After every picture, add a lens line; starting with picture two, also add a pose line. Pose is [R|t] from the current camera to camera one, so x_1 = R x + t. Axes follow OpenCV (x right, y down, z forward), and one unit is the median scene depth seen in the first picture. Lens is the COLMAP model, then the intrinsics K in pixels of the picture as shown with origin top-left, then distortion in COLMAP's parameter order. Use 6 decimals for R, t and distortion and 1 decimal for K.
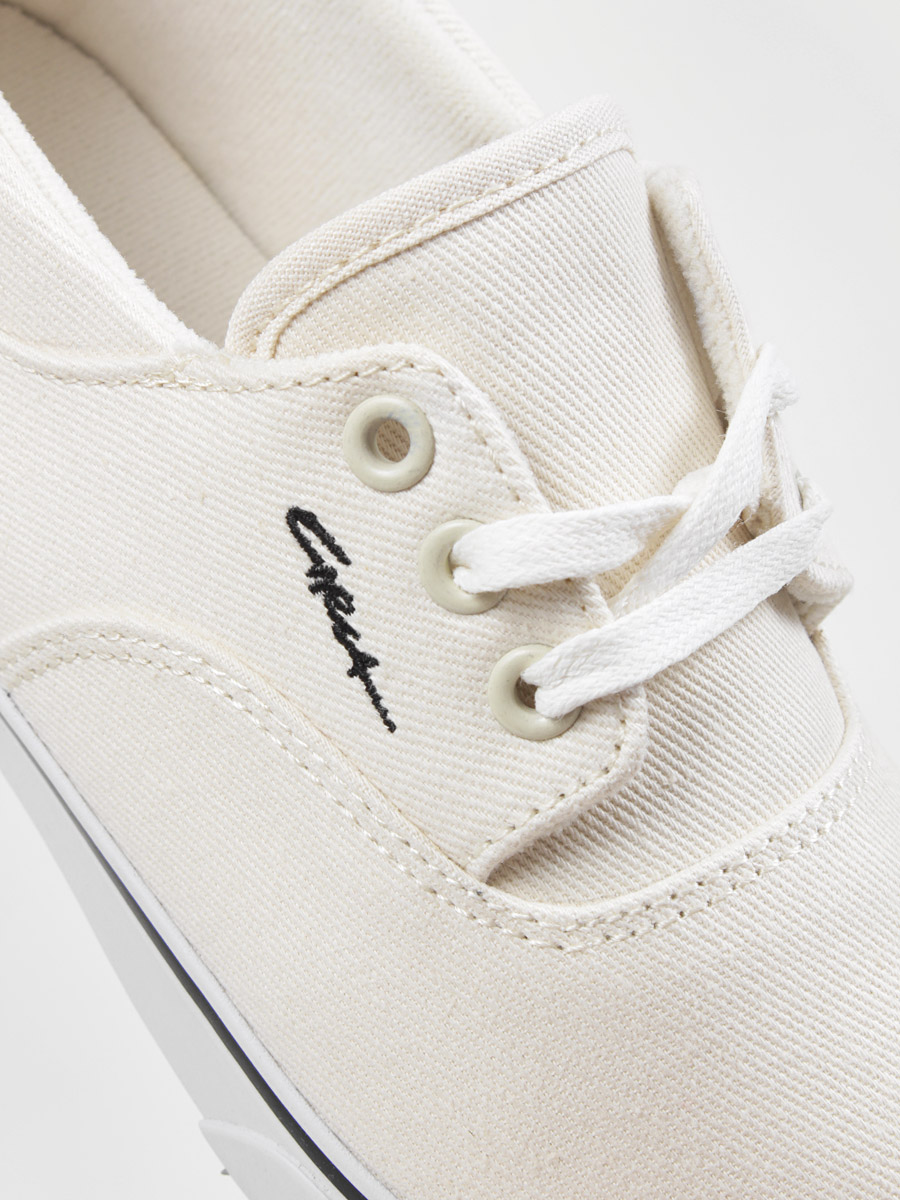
lens RADIAL K [[2991.6, 0, 450.0], [0, 2991.6, 600.0], [0, 0, 1]] dist [0.119389, -0.093266]
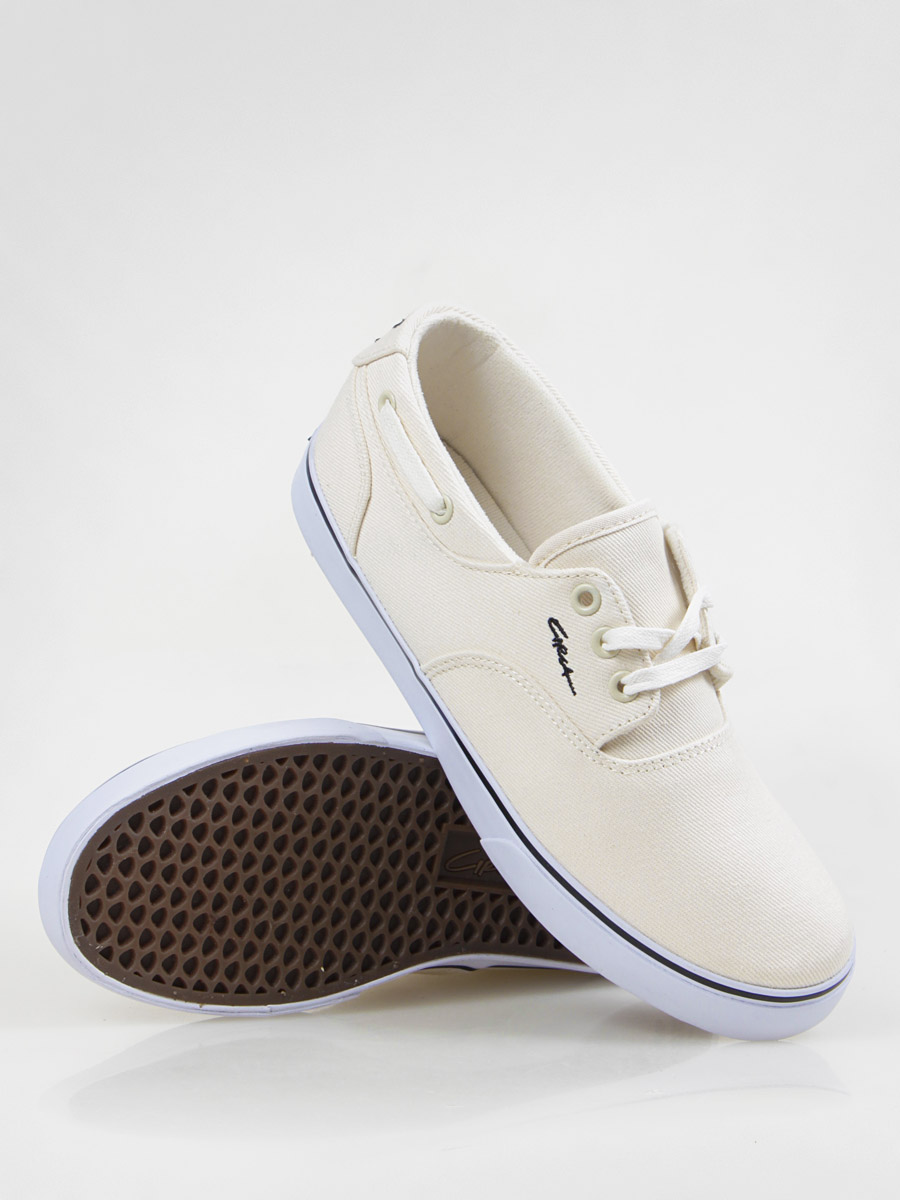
lens RADIAL K [[2991.6, 0, 450.0], [0, 2991.6, 600.0], [0, 0, 1]] dist [0.119389, -0.093266]
pose [[0.992931, 0.115504, 0.027328, -0.238445], [-0.111510, 0.986658, -0.118621, 0.321960], [-0.040664, 0.114735, 0.992564, -2.004928]]
